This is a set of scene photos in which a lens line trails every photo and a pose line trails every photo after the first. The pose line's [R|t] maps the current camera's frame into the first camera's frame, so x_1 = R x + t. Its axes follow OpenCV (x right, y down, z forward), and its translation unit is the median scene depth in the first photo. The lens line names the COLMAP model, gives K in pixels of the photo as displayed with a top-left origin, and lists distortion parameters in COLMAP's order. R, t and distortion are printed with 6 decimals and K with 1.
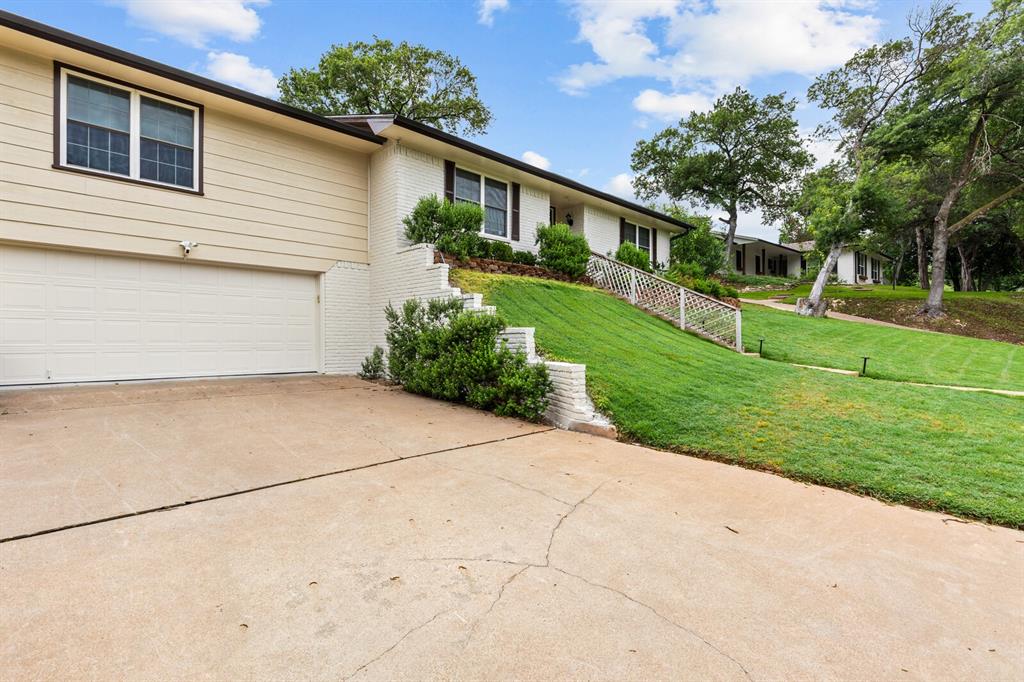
lens RADIAL K [[474.5, 0, 509.5], [0, 474.5, 336.7], [0, 0, 1]] dist [-0.001470, -0.002699]
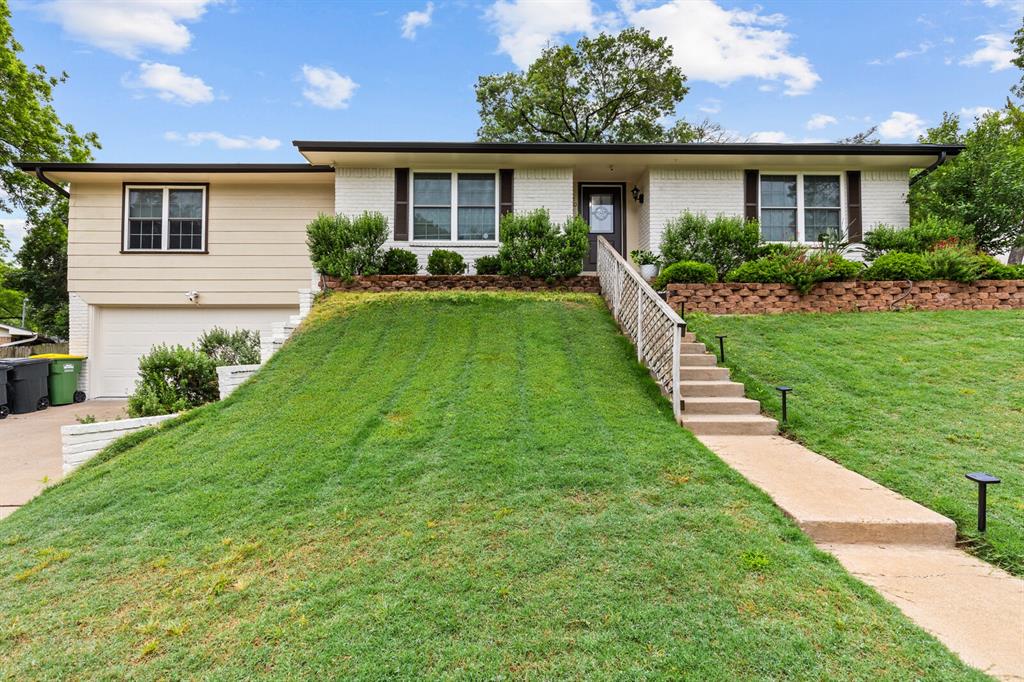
lens RADIAL K [[474.5, 0, 513.4], [0, 474.5, 344.5], [0, 0, 1]] dist [-0.001470, -0.002699]
pose [[0.728688, -0.031974, -0.684099, 0.646942], [0.005703, 0.999158, -0.040624, -0.000509], [0.684822, 0.025701, 0.728257, 0.520458]]
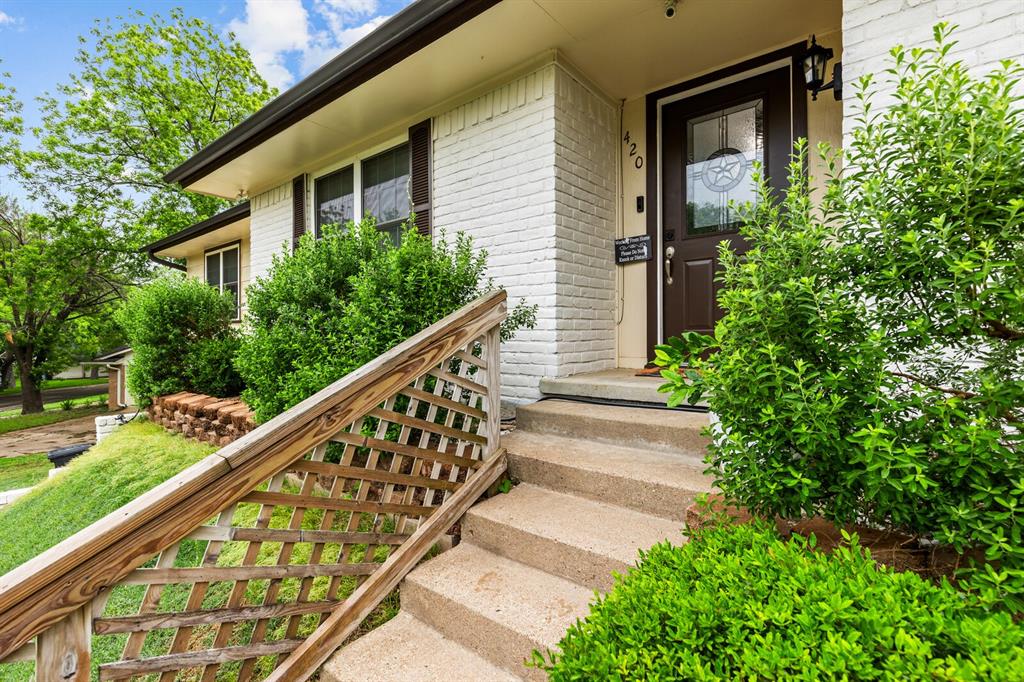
lens RADIAL K [[474.0, 0, 509.6], [0, 474.0, 340.0], [0, 0, 1]] dist [-0.009239, 0.000039]
pose [[0.113082, -0.010919, -0.993526, 0.403621], [-0.003889, 0.999927, -0.011432, -0.200152], [0.993578, 0.005157, 0.113031, 1.204284]]
